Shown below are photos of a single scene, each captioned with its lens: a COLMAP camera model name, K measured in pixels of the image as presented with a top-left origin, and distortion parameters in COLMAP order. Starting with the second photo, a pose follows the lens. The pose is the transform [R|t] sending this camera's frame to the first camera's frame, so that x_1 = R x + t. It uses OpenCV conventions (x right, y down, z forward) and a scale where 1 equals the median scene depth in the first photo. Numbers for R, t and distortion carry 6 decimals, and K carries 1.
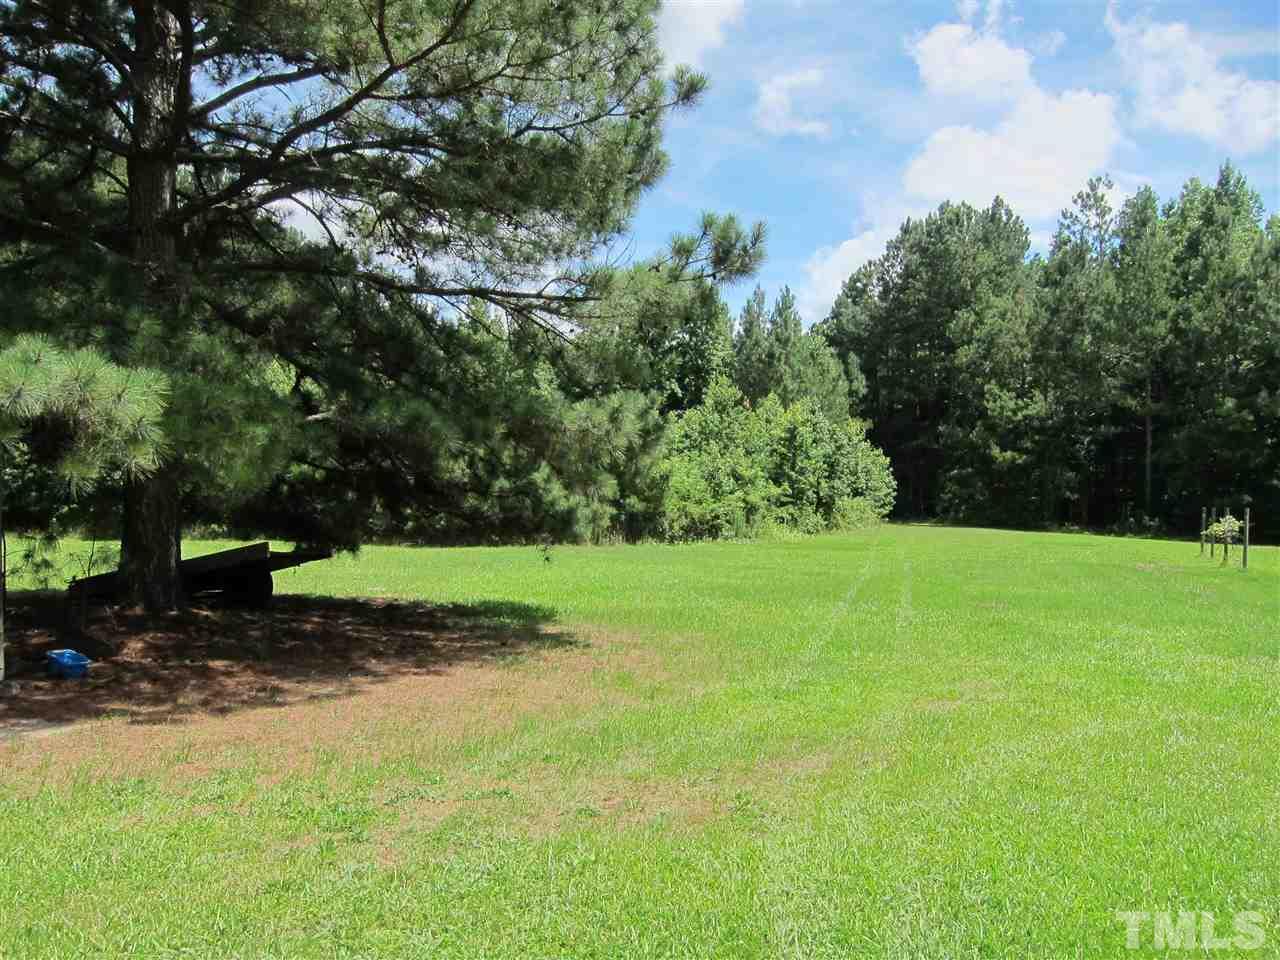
lens RADIAL K [[1066.0, 0, 635.5], [0, 1066.0, 473.7], [0, 0, 1]] dist [-0.068441, 0.039733]
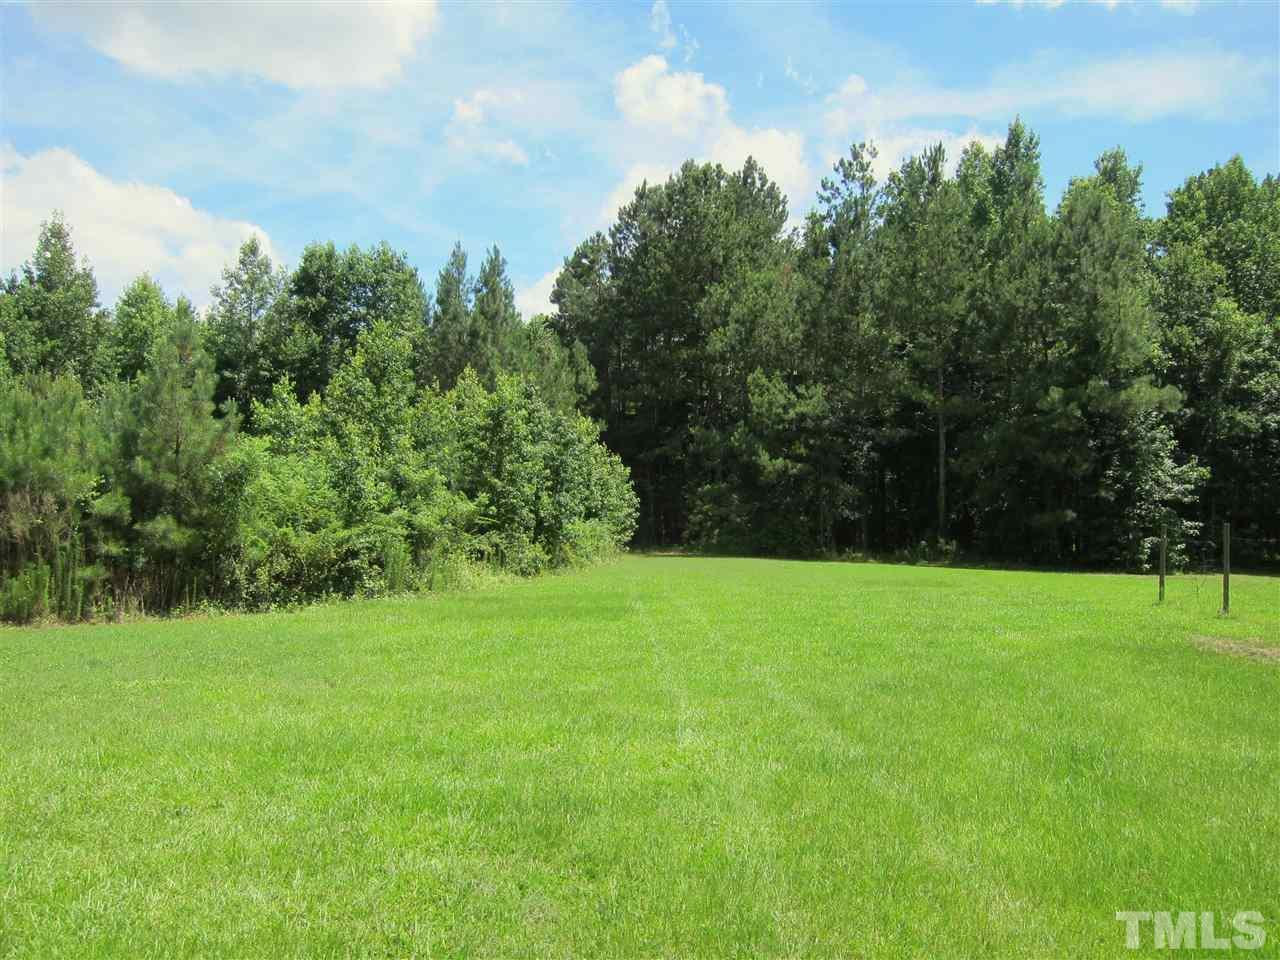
lens RADIAL K [[1066.0, 0, 639.7], [0, 1066.0, 477.9], [0, 0, 1]] dist [-0.068441, 0.039733]
pose [[0.964526, -0.002294, 0.263977, 0.045089], [0.008065, 0.999752, -0.020779, 0.008532], [-0.263864, 0.022171, 0.964305, 0.265067]]
